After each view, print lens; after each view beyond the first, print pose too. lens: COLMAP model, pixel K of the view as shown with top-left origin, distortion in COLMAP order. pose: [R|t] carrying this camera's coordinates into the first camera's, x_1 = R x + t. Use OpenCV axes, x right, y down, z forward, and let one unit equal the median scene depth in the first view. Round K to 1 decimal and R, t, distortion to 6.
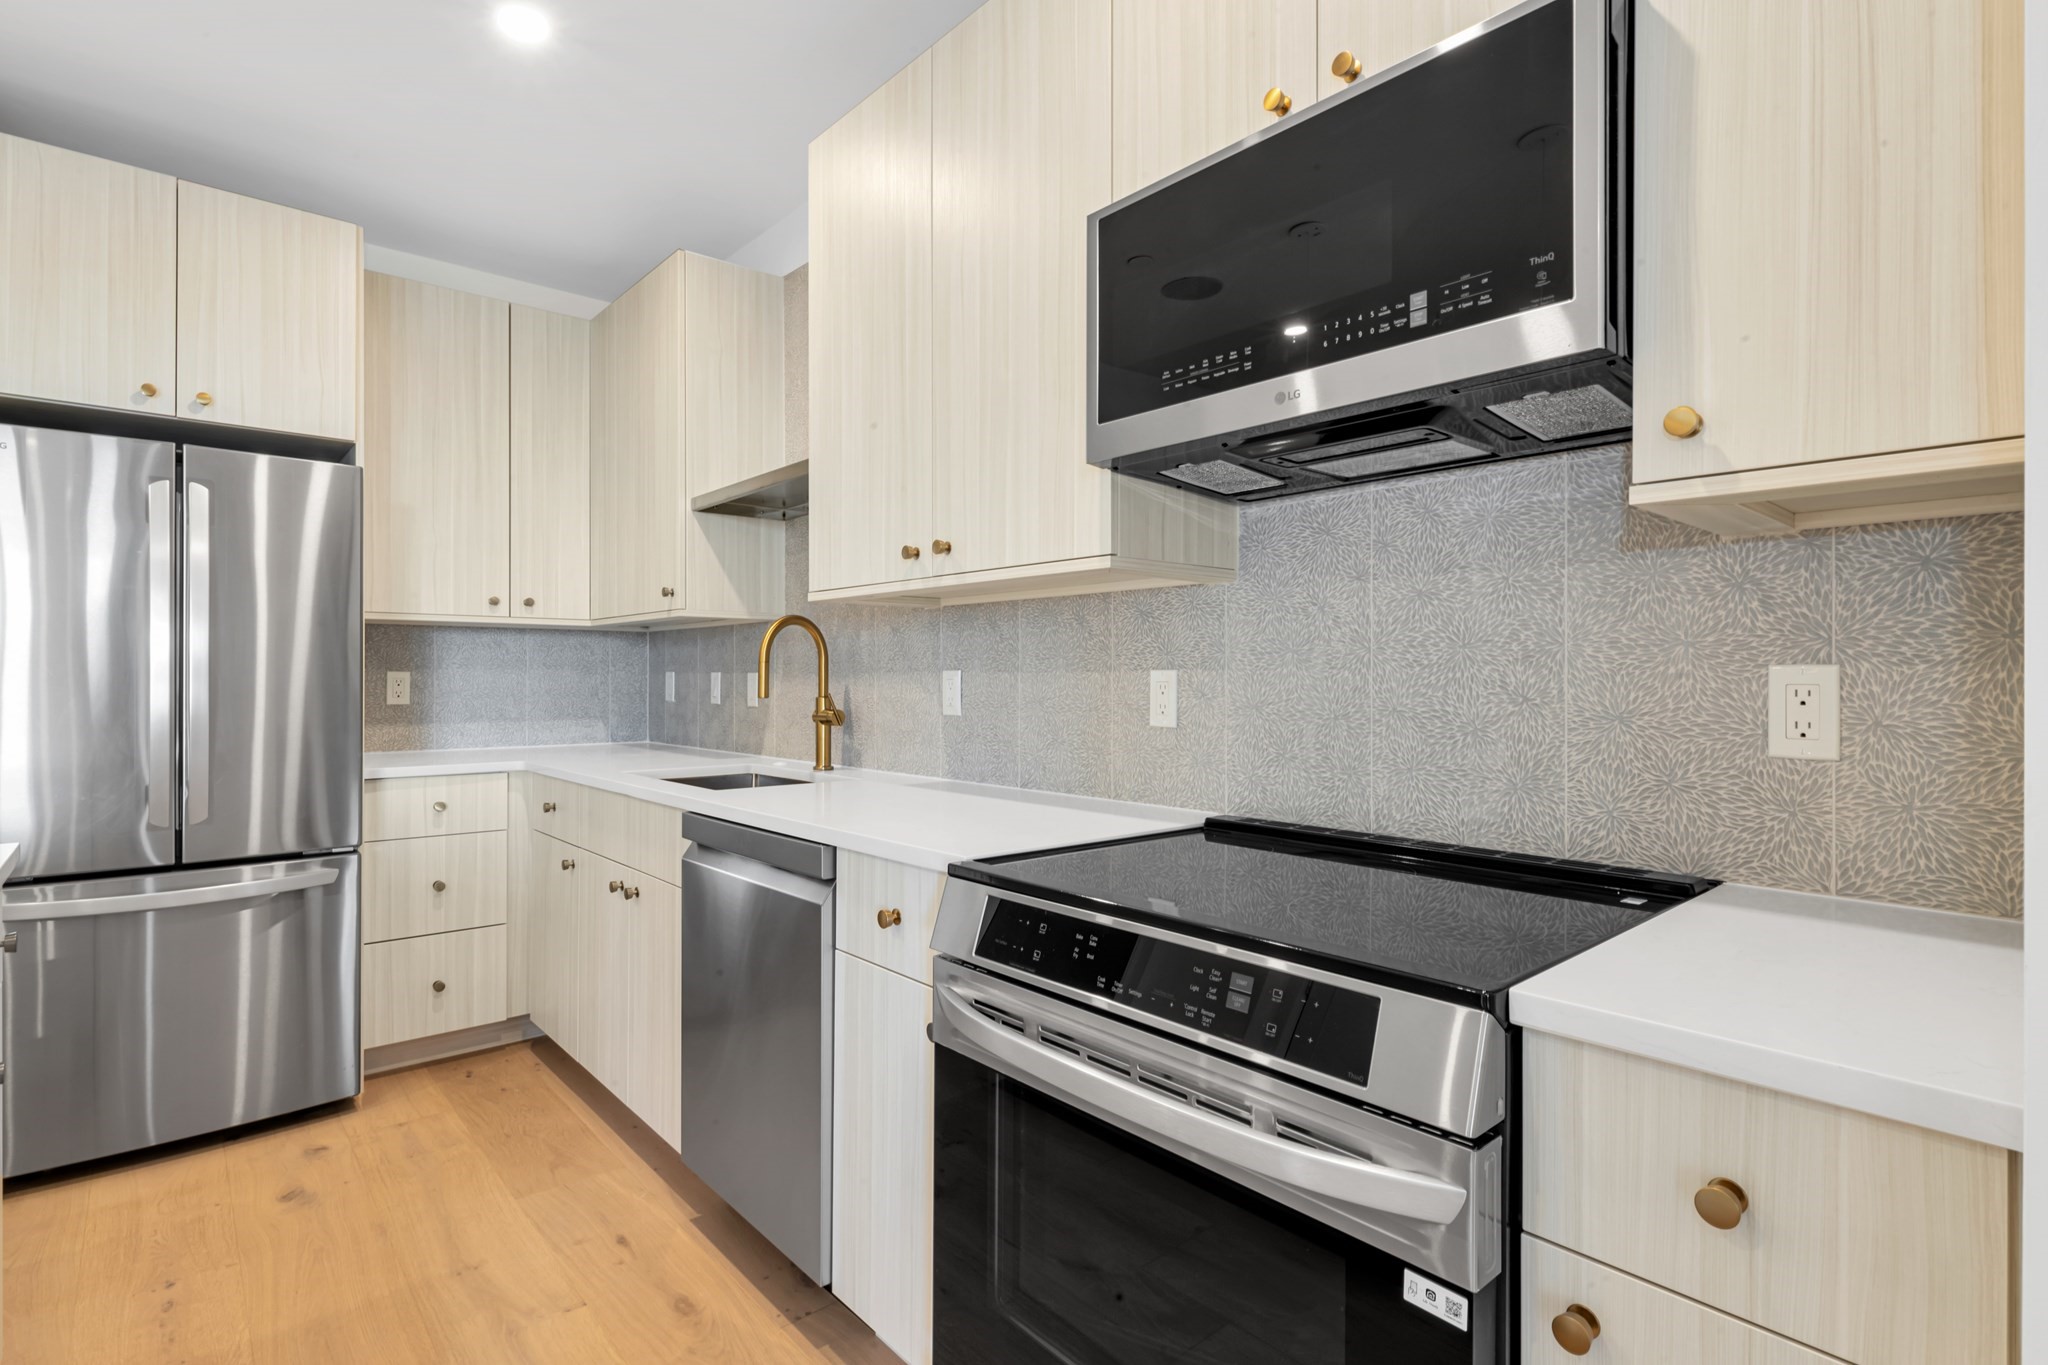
lens RADIAL K [[998.8, 0, 1039.7], [0, 998.8, 677.7], [0, 0, 1]] dist [0.001953, -0.000188]
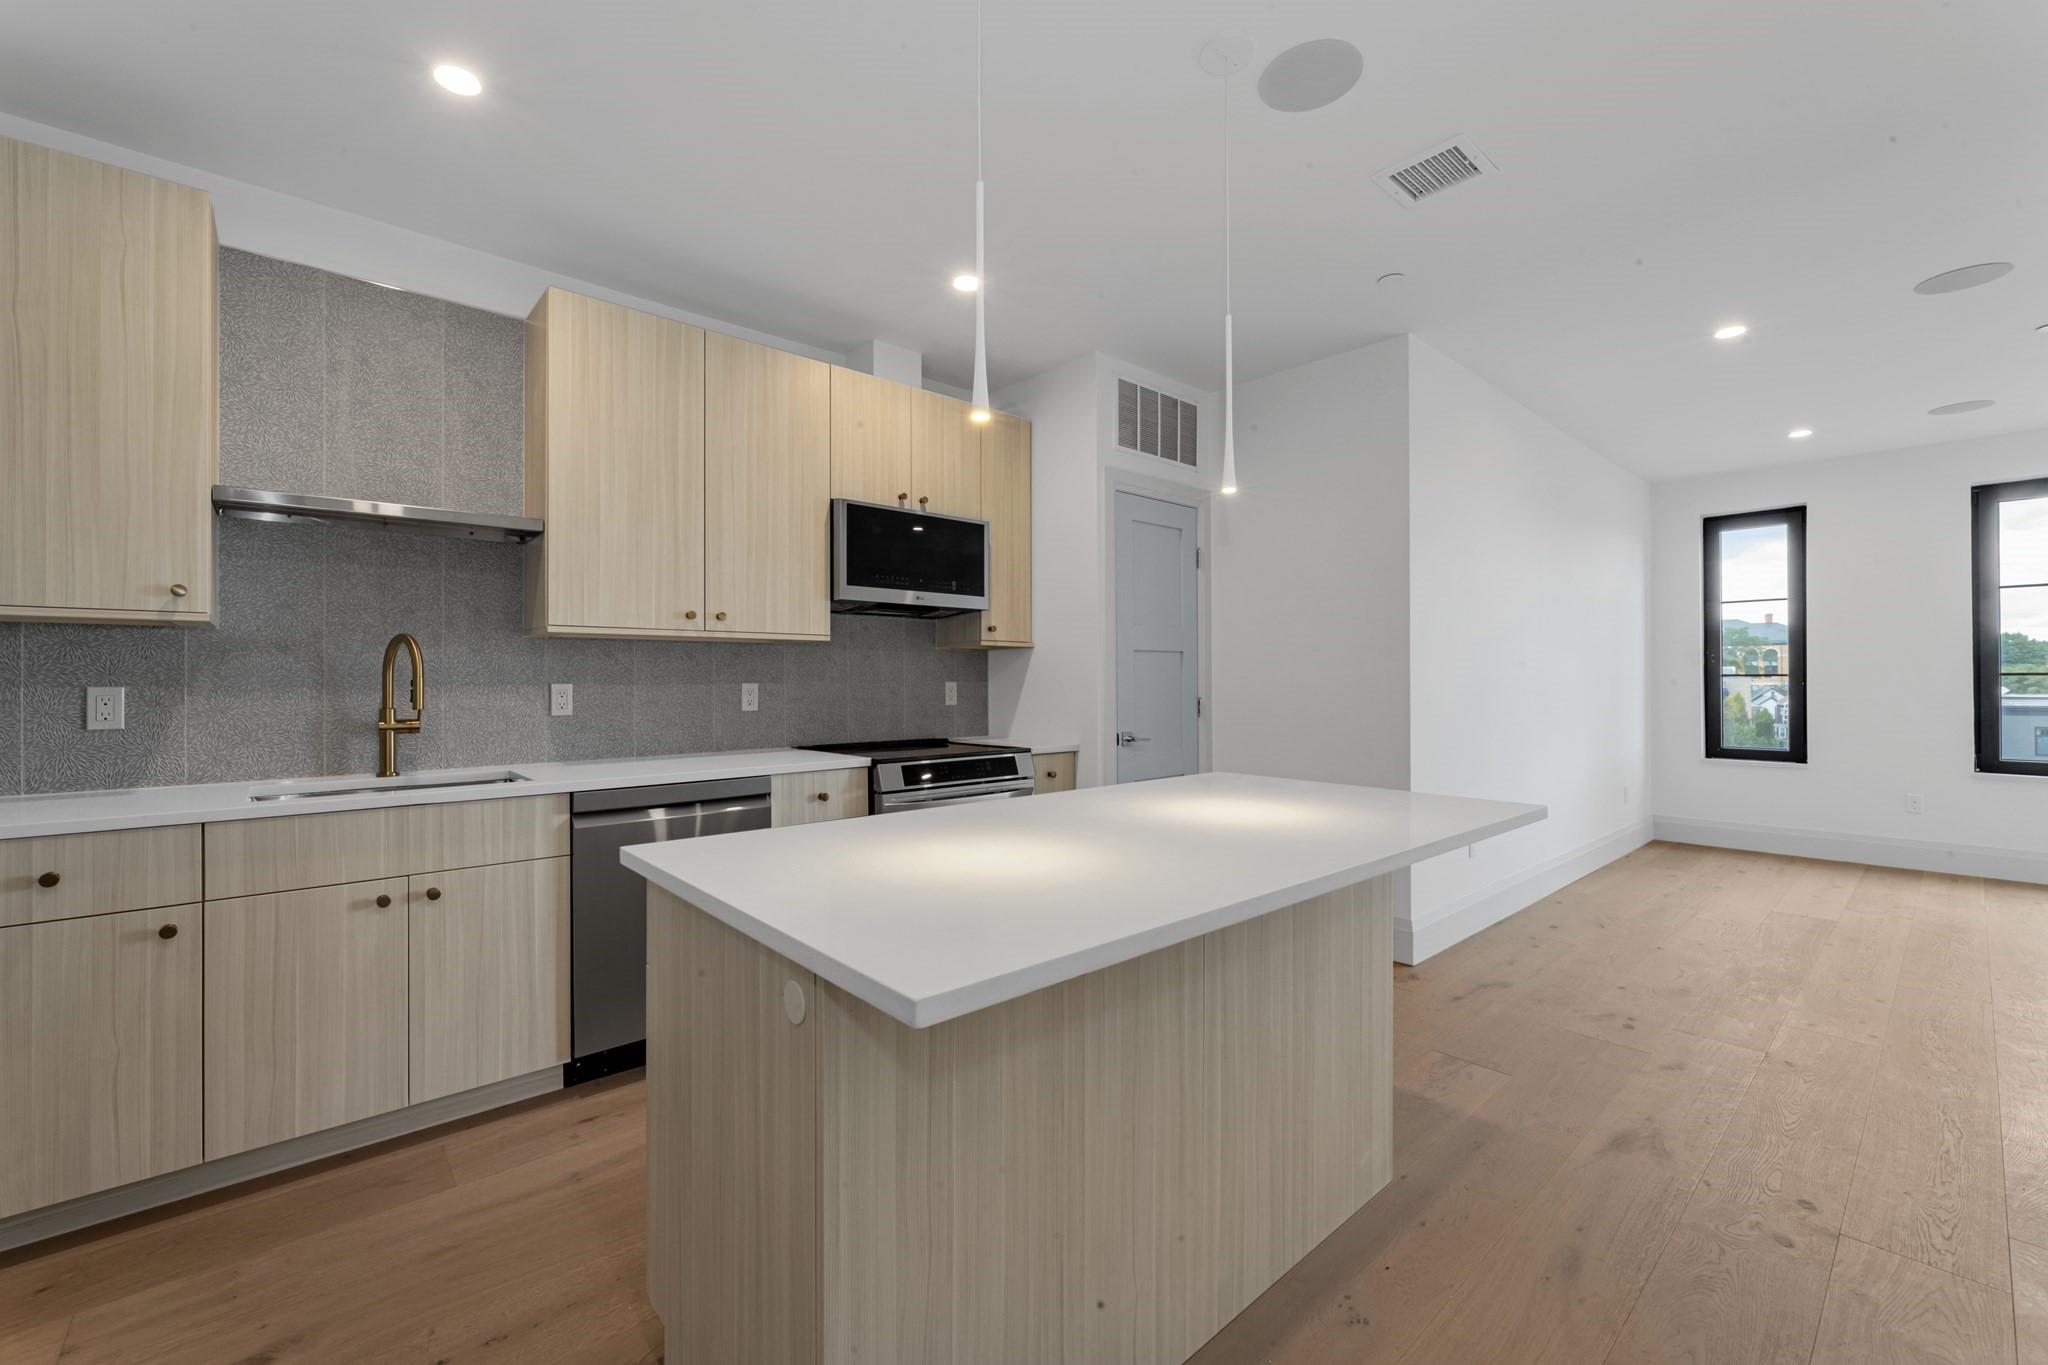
lens RADIAL K [[828.1, 0, 1012.0], [0, 828.1, 677.8], [0, 0, 1]] dist [0.004100, -0.000691]
pose [[0.001984, 0.001177, 0.999997, -1.849194], [0.003725, 0.999992, -0.001185, -0.017458], [-0.999991, 0.003727, 0.001979, 0.538922]]
